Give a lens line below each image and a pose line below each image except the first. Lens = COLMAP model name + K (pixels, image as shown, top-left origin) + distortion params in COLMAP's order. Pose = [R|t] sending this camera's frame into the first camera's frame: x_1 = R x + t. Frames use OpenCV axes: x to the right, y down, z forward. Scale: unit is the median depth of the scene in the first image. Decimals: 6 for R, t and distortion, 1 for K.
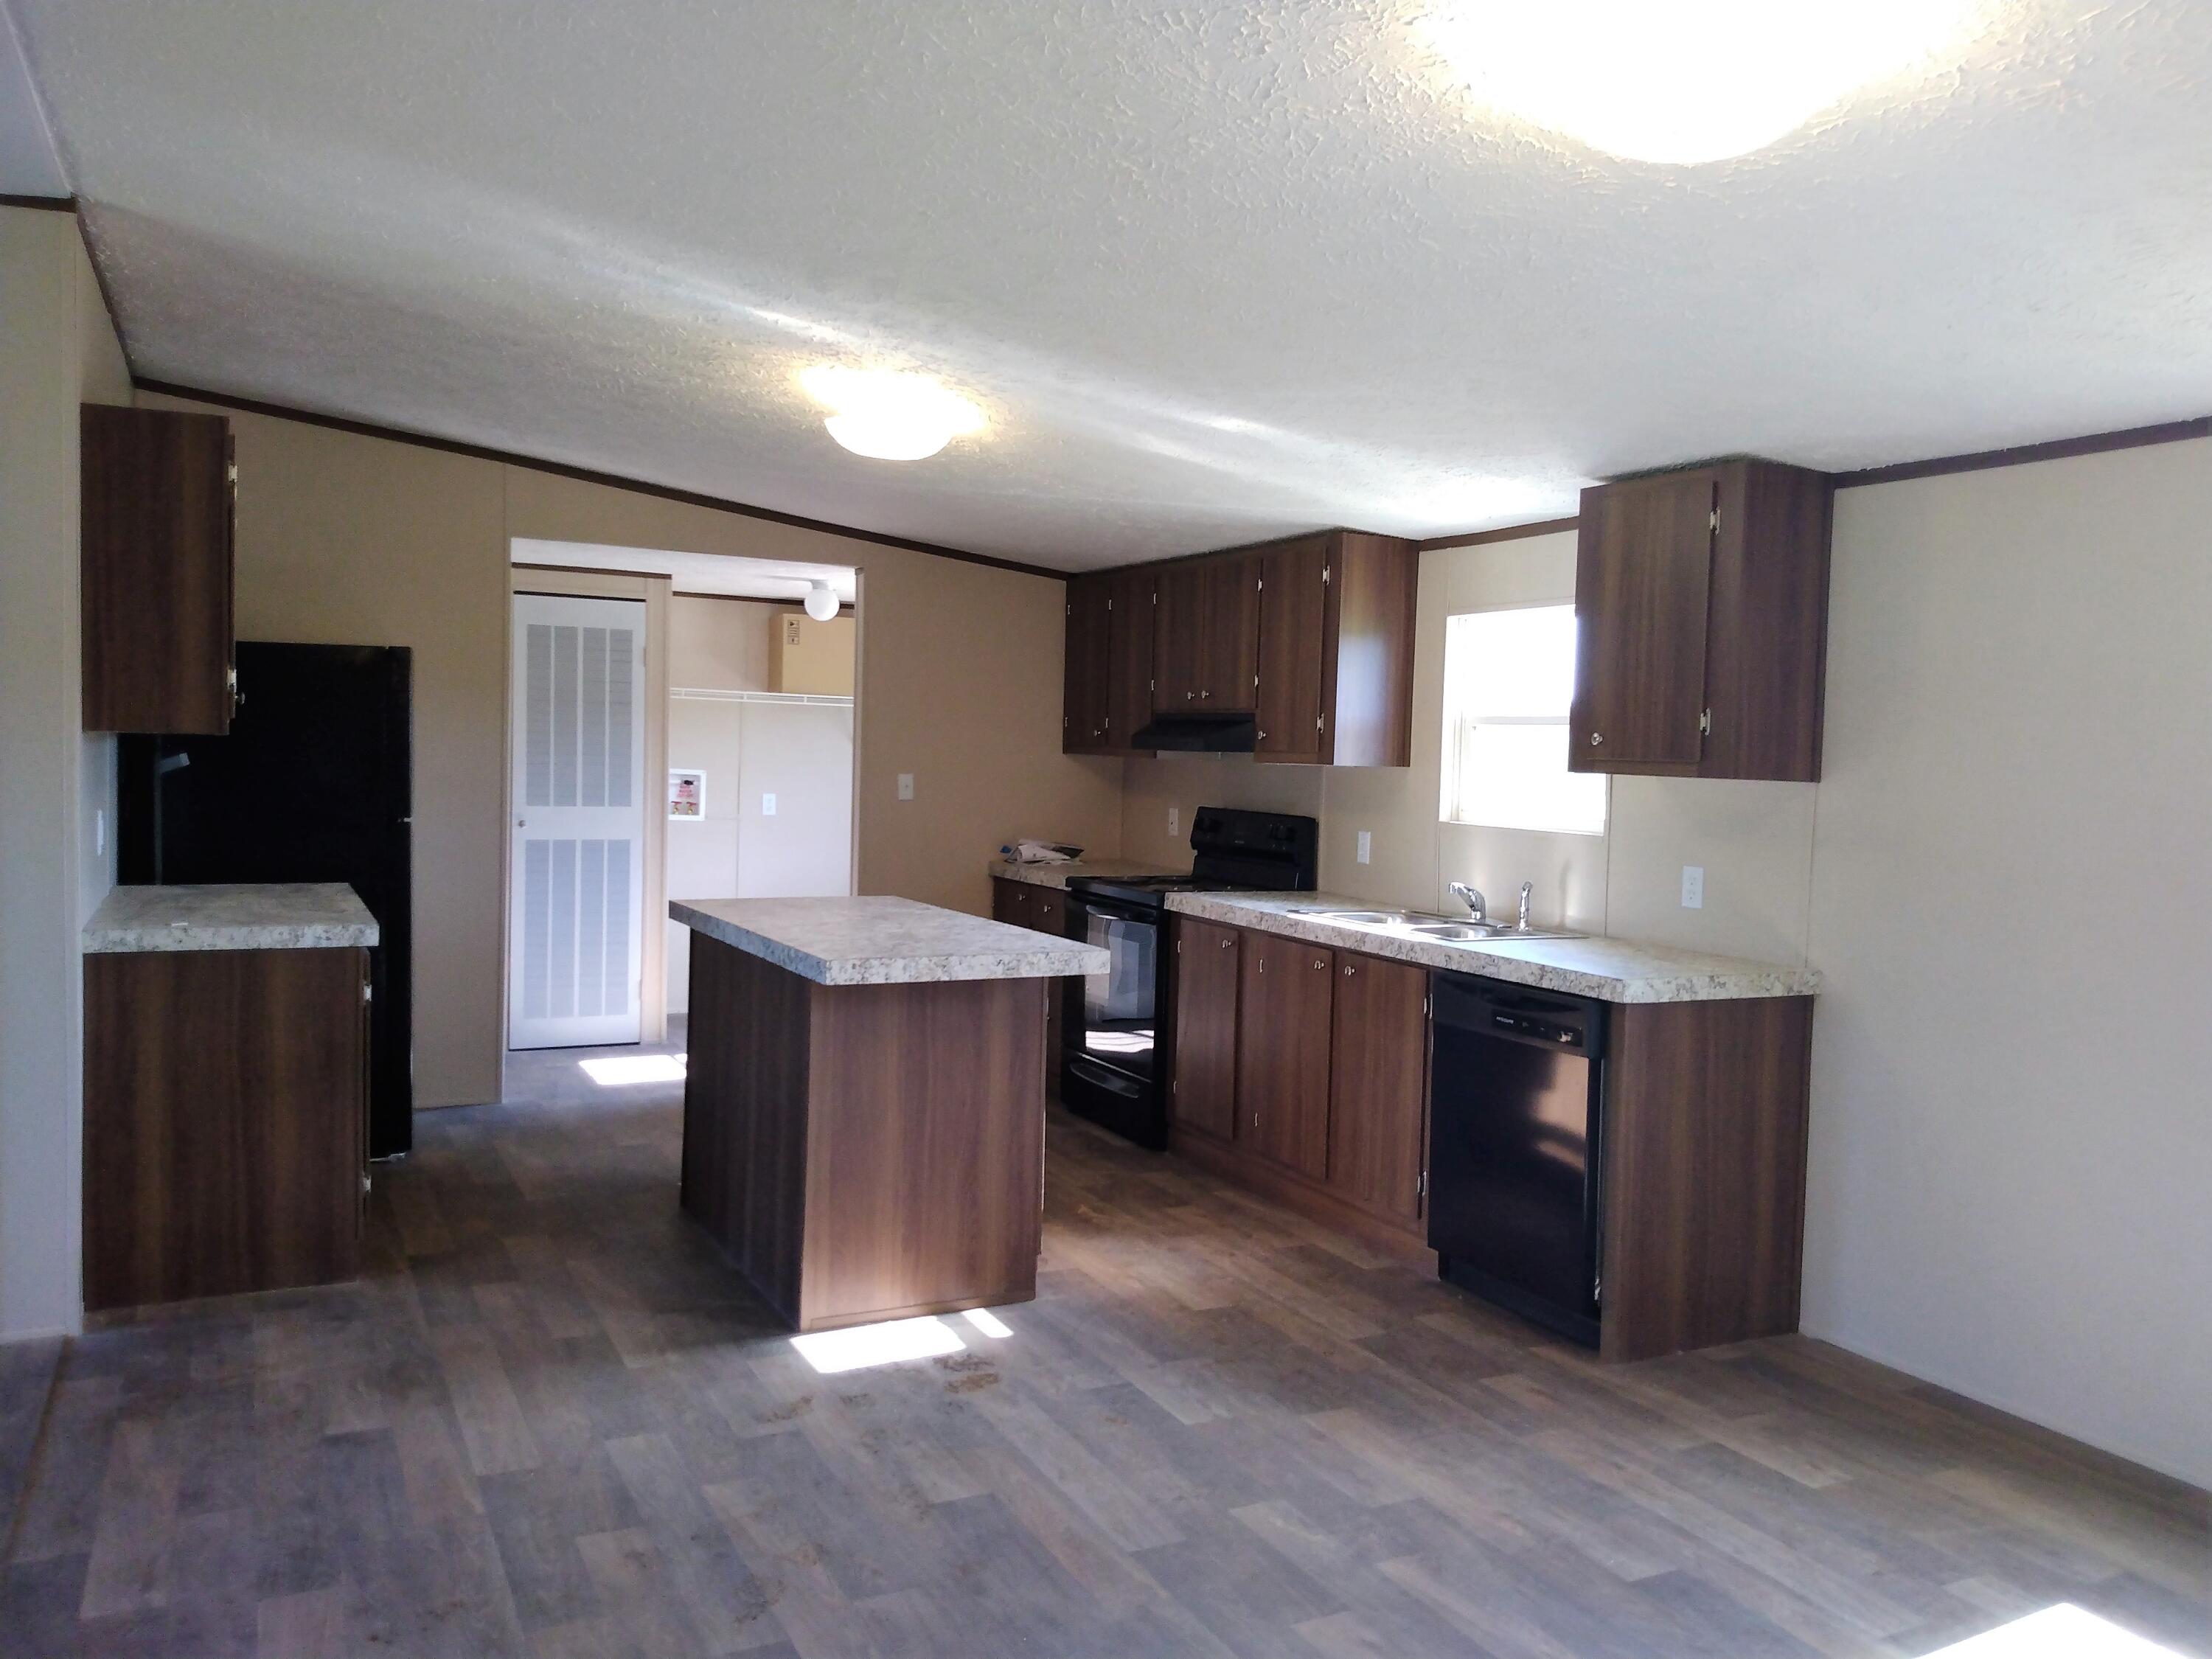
lens RADIAL K [[1736.6, 0, 1116.3], [0, 1736.6, 840.3], [0, 0, 1]] dist [0.032766, -0.049204]
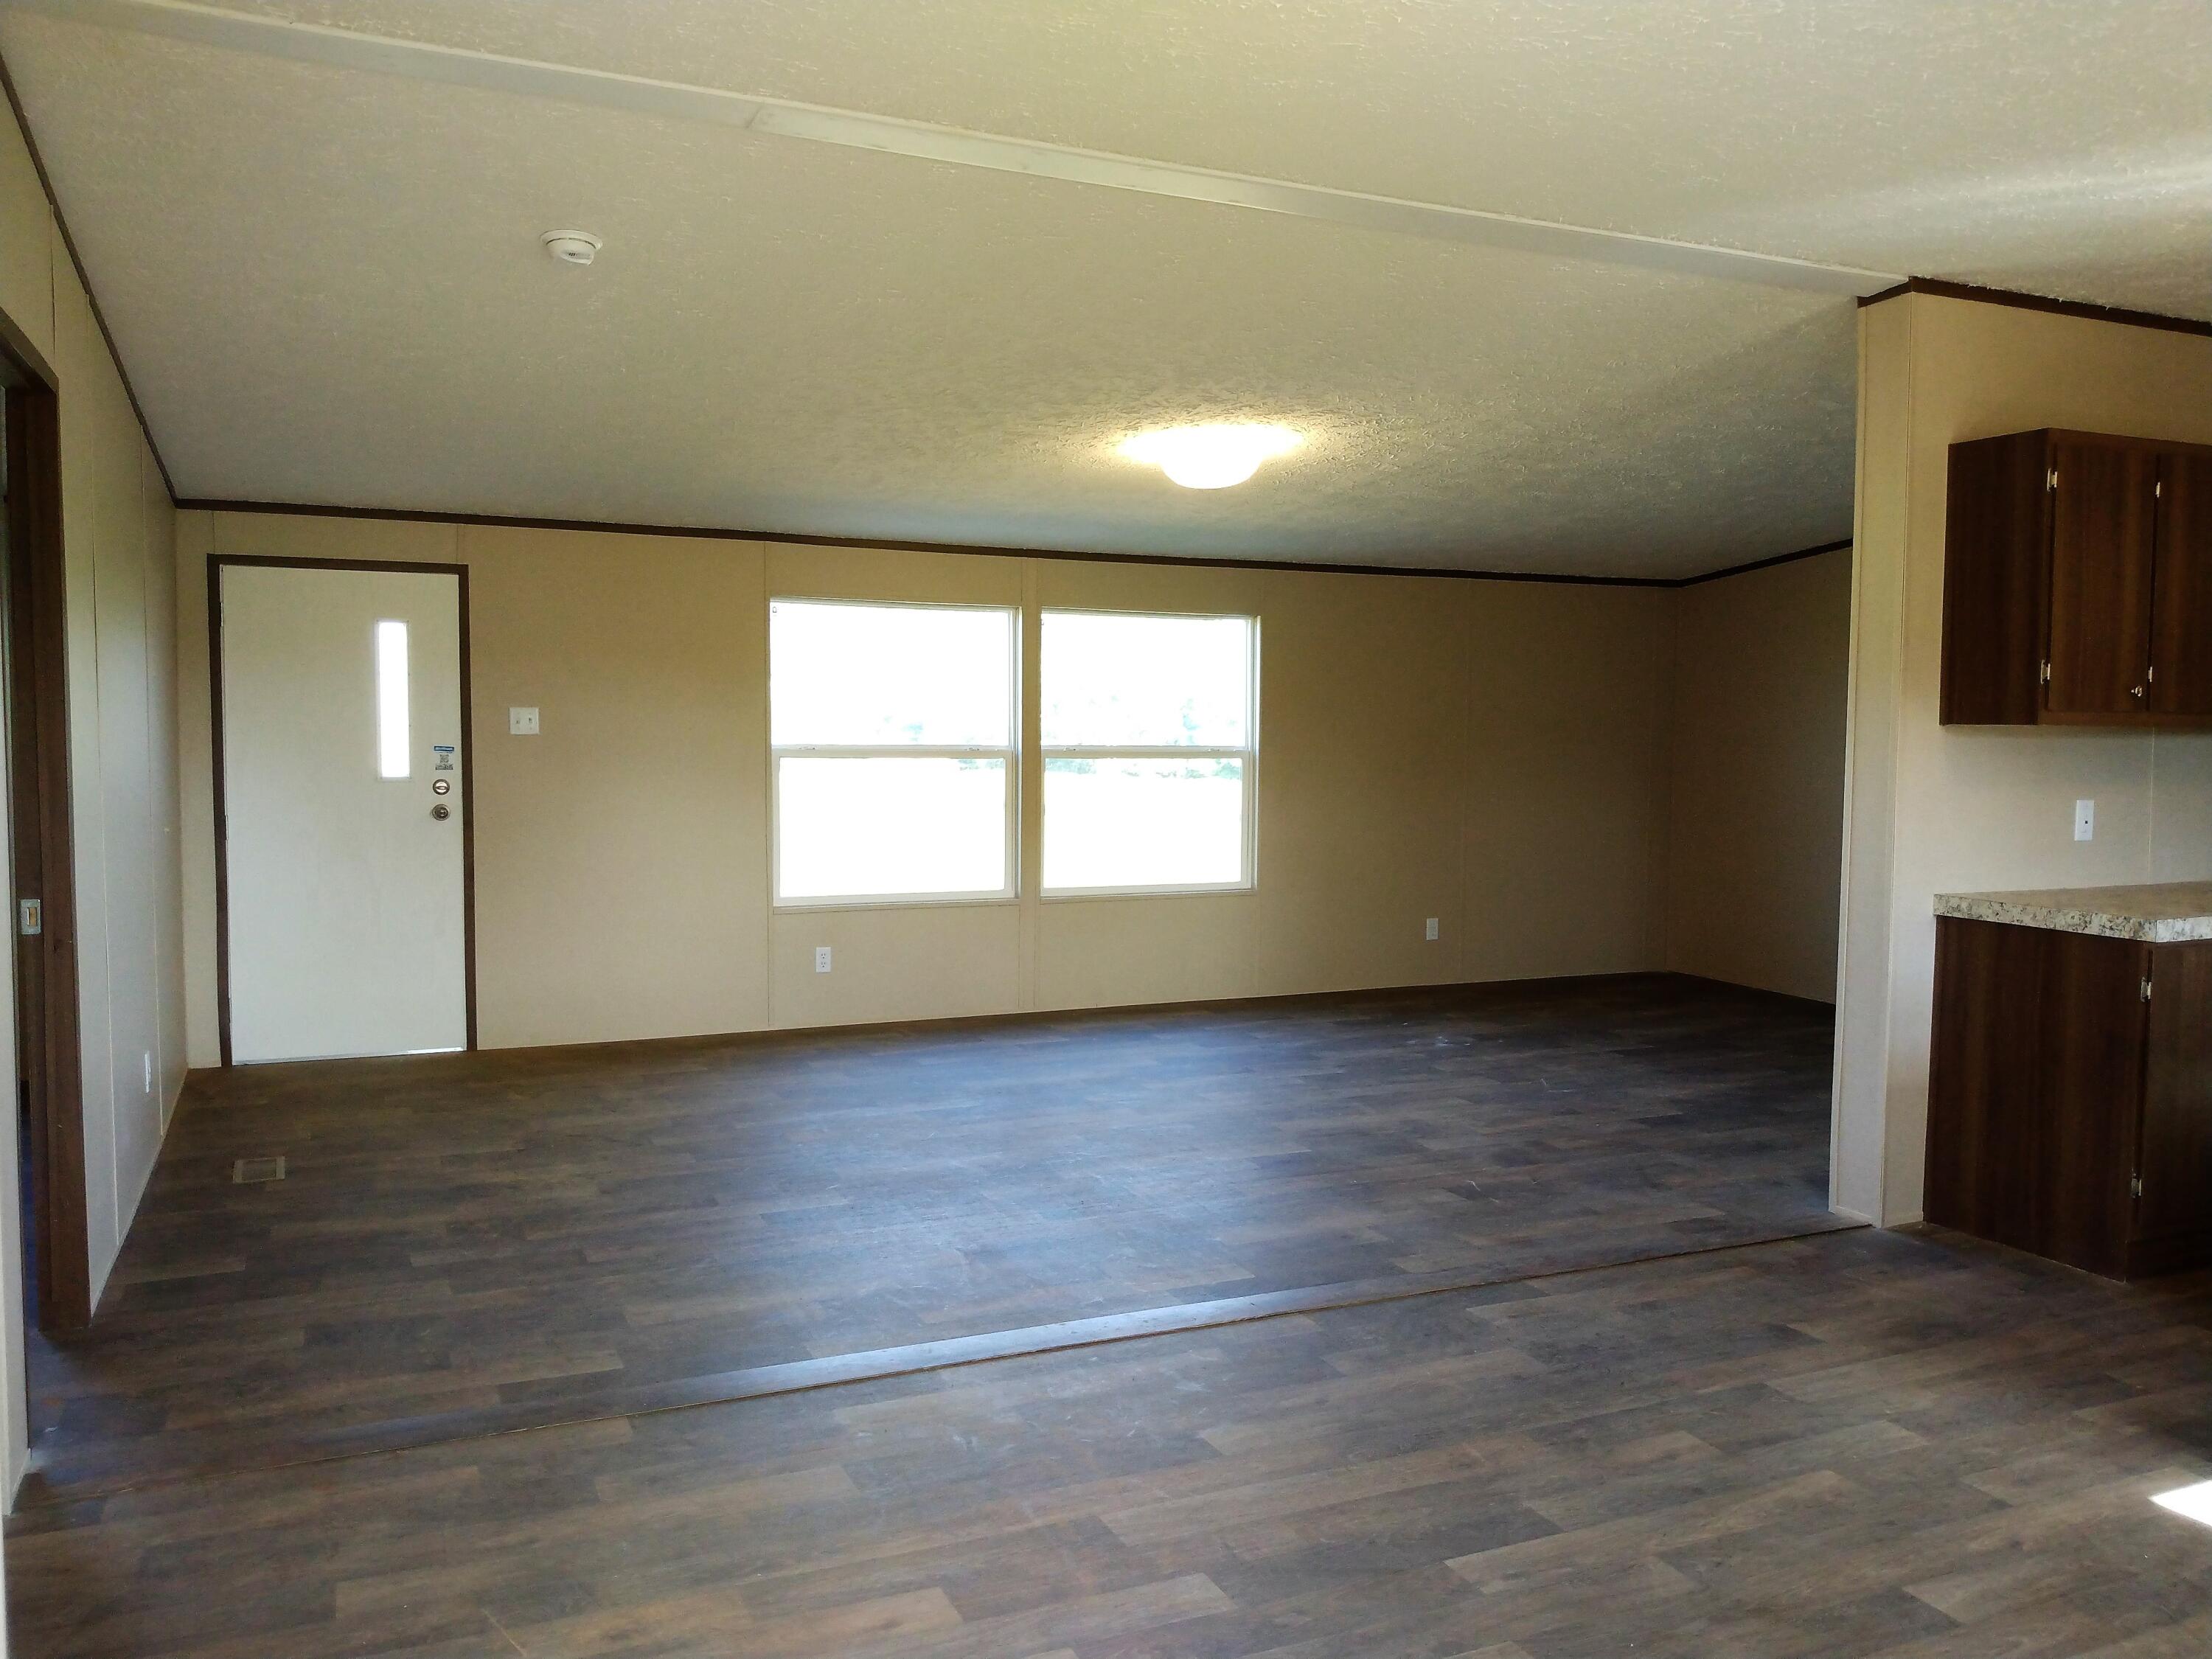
lens RADIAL K [[1736.6, 0, 1082.9], [0, 1736.6, 788.1], [0, 0, 1]] dist [0.032766, -0.049204]
pose [[-0.052210, 0.015904, -0.998509, 0.626691], [-0.066959, 0.997567, 0.019390, -0.004015], [0.996389, 0.067872, -0.051018, 0.497435]]
